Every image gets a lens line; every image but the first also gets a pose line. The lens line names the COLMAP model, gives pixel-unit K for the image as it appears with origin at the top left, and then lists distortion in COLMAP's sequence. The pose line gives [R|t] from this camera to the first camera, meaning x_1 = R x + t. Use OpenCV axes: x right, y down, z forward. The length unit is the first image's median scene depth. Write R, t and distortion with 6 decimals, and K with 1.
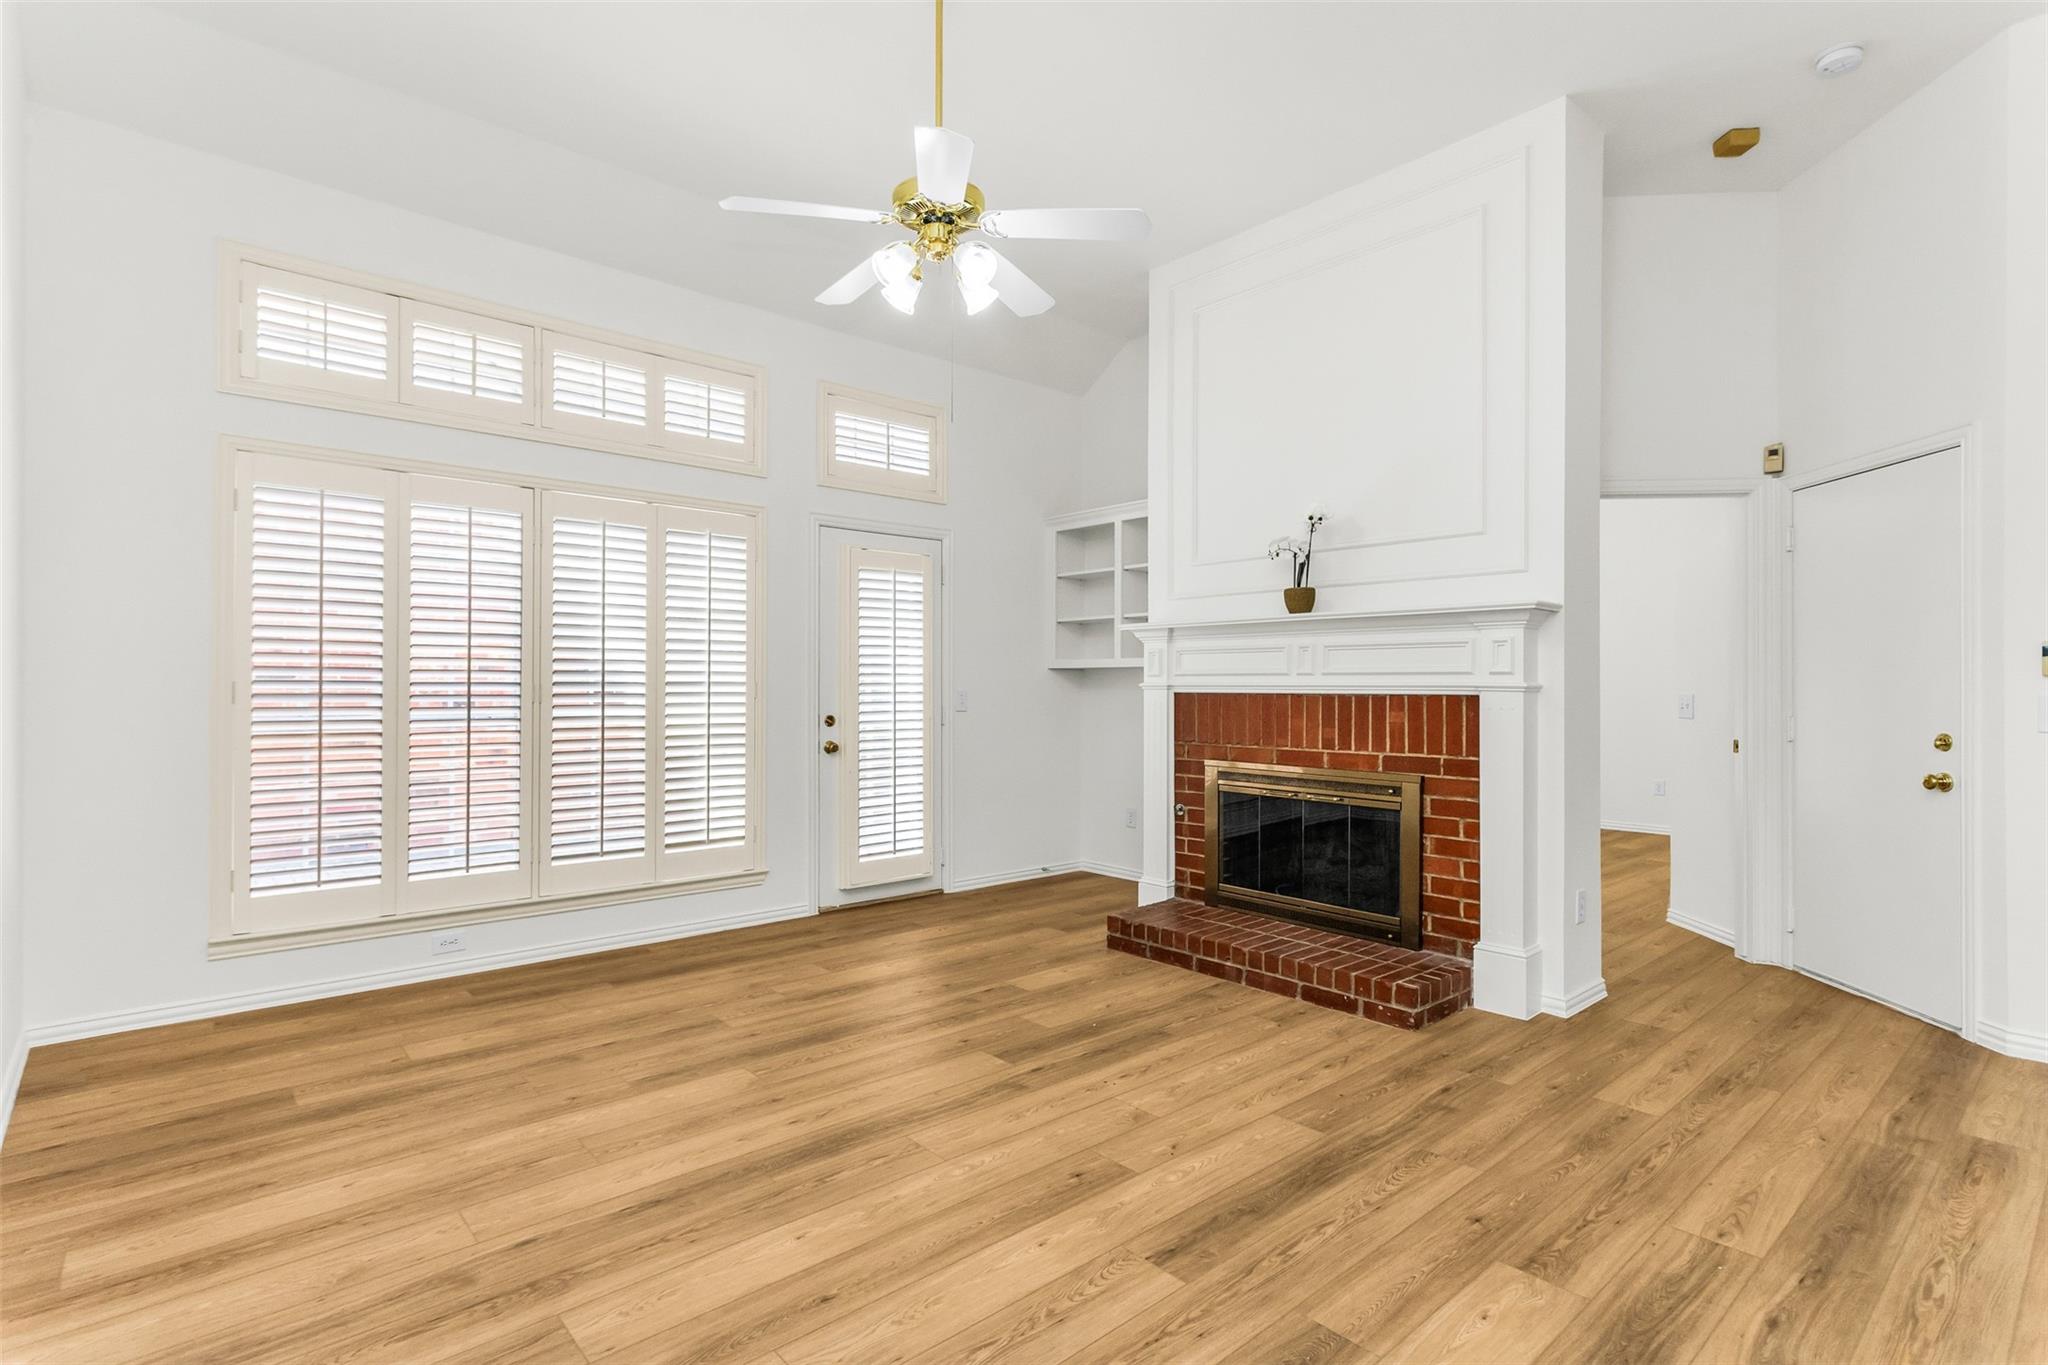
lens RADIAL K [[985.2, 0, 1024.0], [0, 985.2, 682.5], [0, 0, 1]] dist [0.002259, 0.001334]
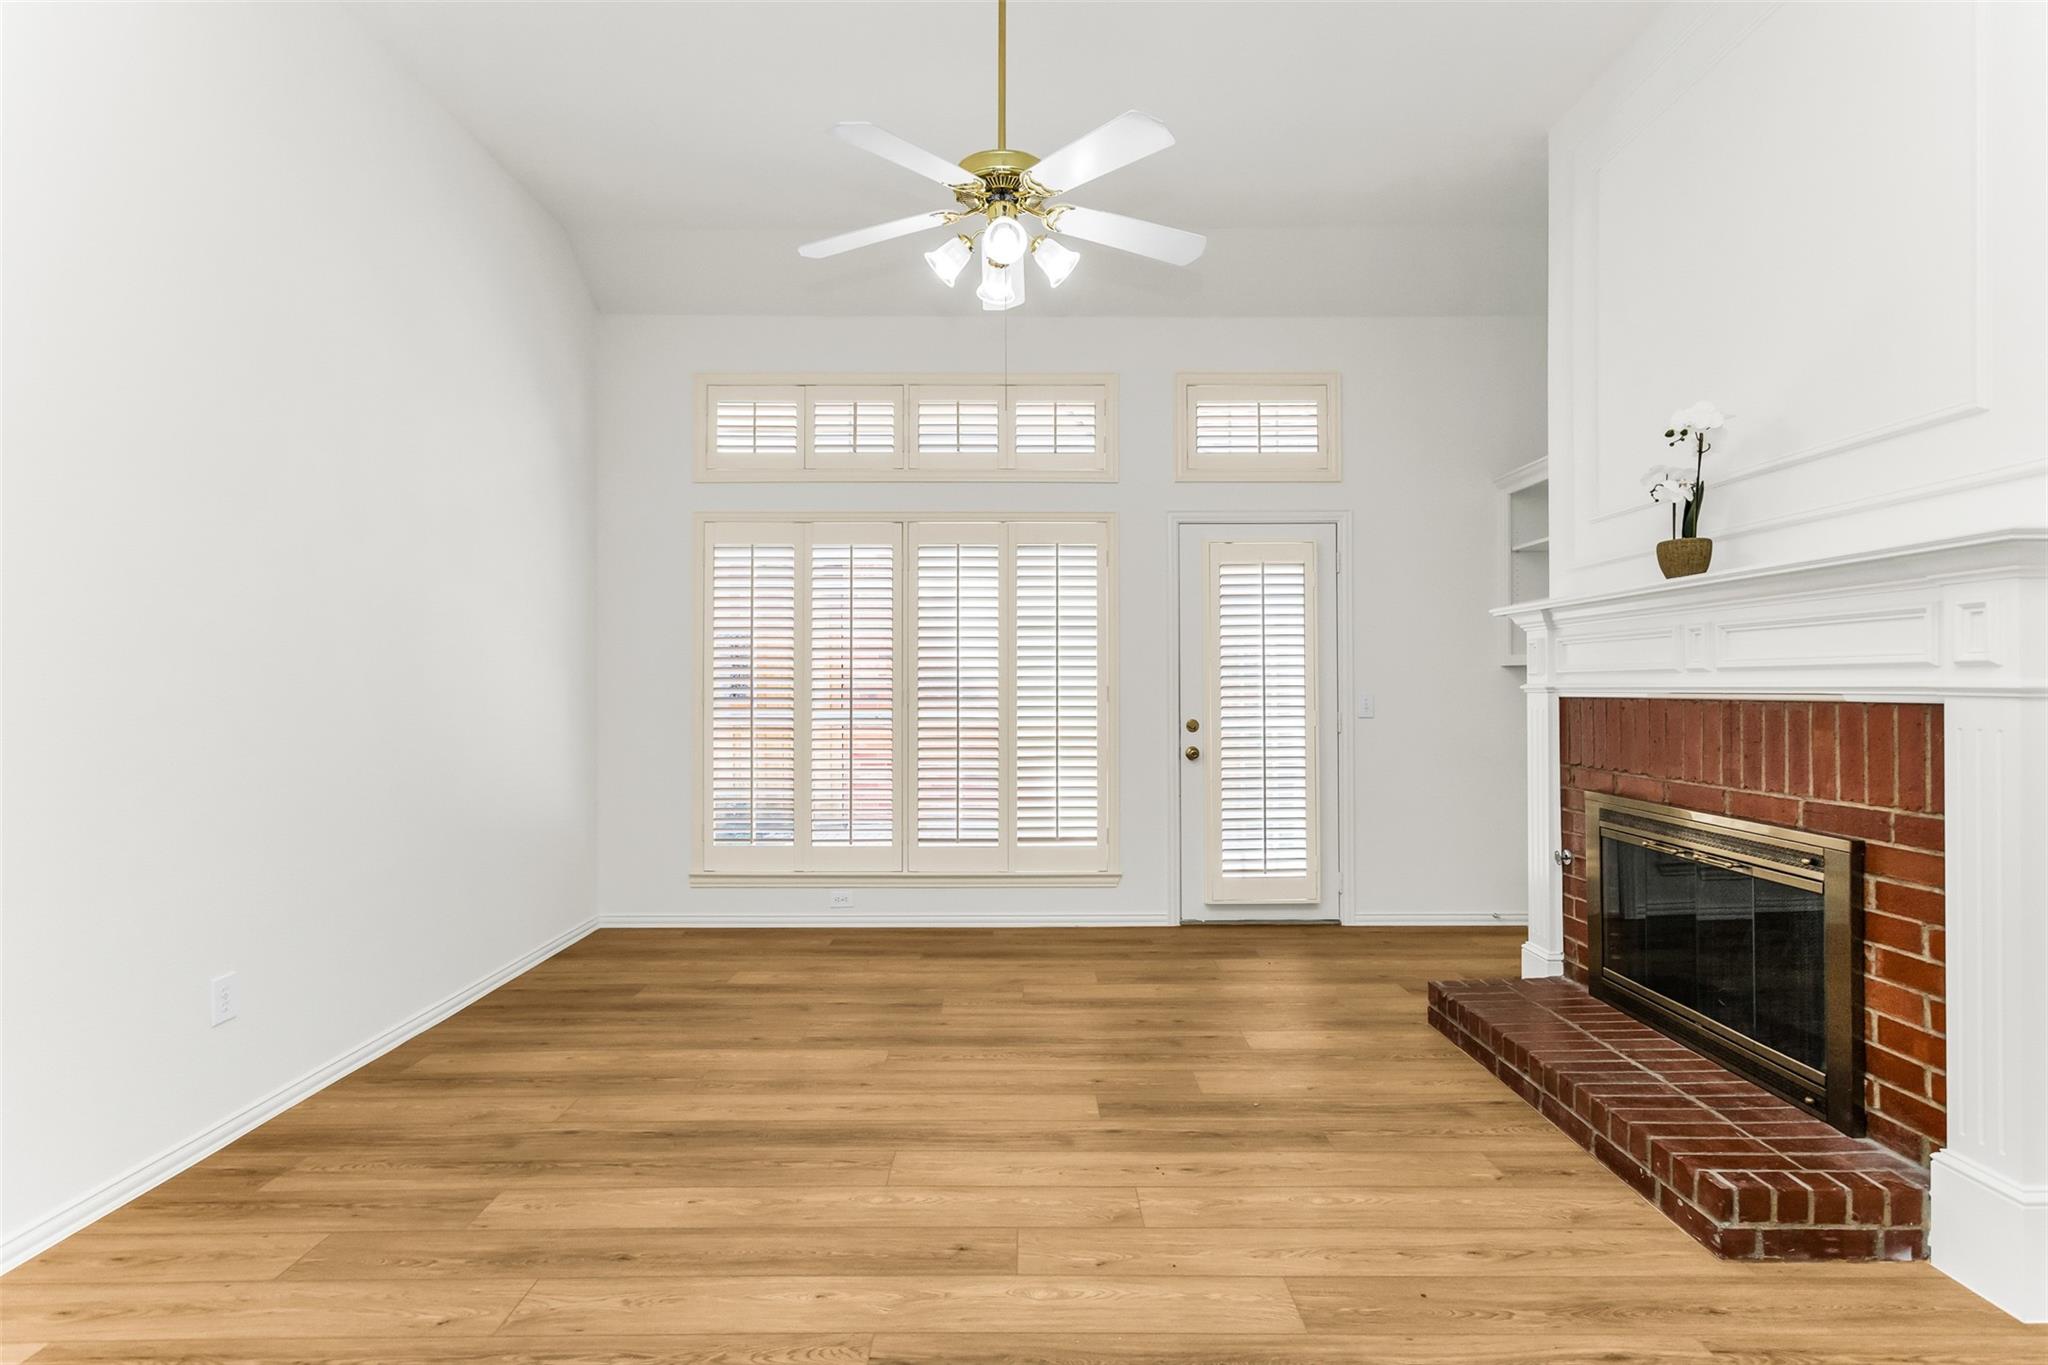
lens RADIAL K [[985.2, 0, 1024.0], [0, 985.2, 682.5], [0, 0, 1]] dist [0.002259, 0.001334]
pose [[0.755067, -0.008228, -0.655596, 0.415021], [0.007524, 0.999964, -0.003885, -0.001006], [0.655604, -0.002000, 0.755102, 0.228714]]
